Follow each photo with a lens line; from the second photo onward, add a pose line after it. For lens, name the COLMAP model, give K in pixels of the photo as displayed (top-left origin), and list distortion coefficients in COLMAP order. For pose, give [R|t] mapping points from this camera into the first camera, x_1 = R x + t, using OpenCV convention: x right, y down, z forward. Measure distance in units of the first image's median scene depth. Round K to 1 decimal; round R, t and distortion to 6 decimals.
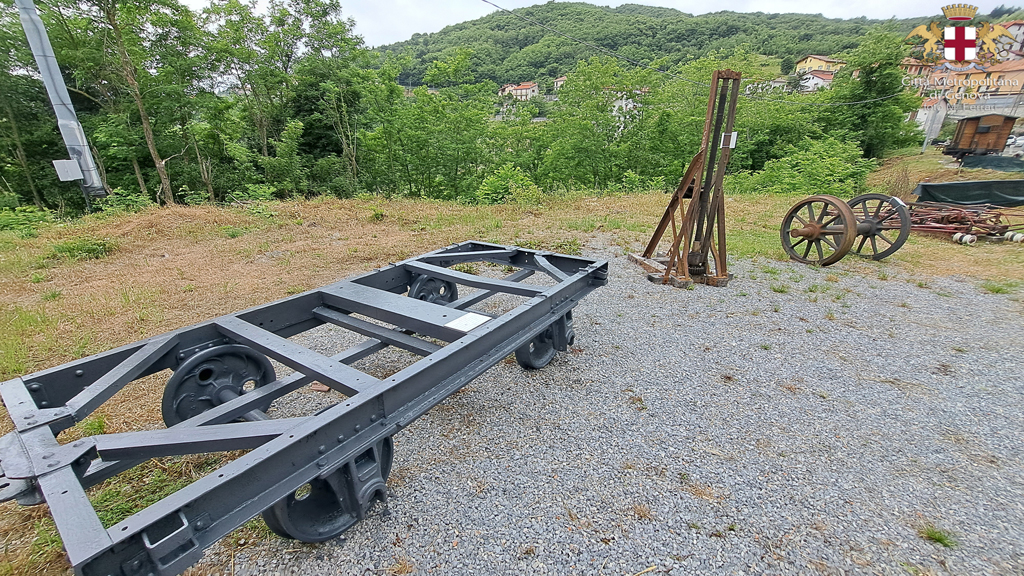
lens RADIAL K [[426.4, 0, 510.7], [0, 426.4, 302.5], [0, 0, 1]] dist [-0.020436, 0.000722]
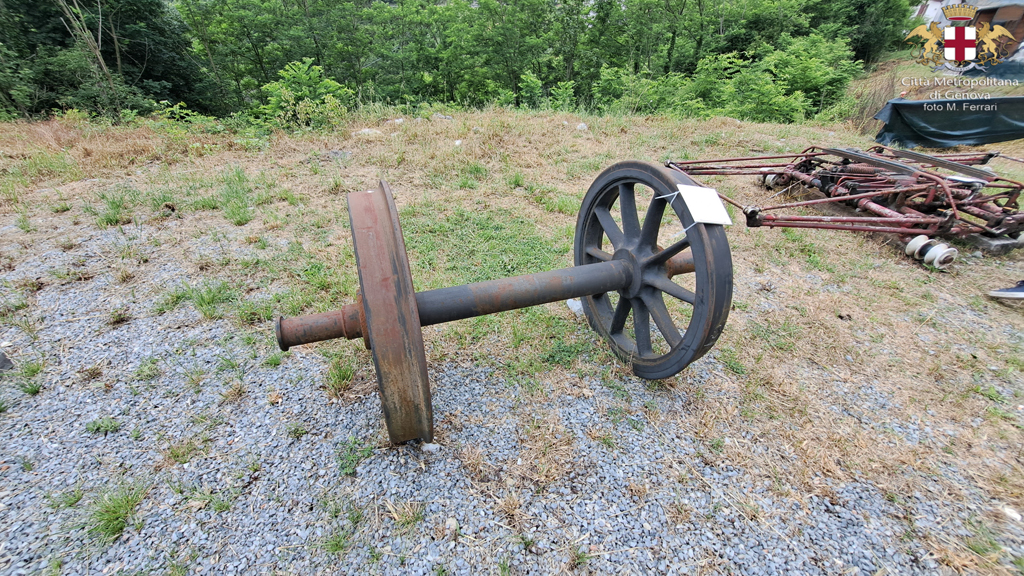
lens RADIAL K [[426.4, 0, 510.7], [0, 426.4, 302.5], [0, 0, 1]] dist [-0.020436, 0.000722]
pose [[0.999186, -0.003889, 0.040161, 0.154045], [-0.004270, 0.979560, 0.201109, -0.045351], [-0.040122, -0.201117, 0.978745, 0.140877]]
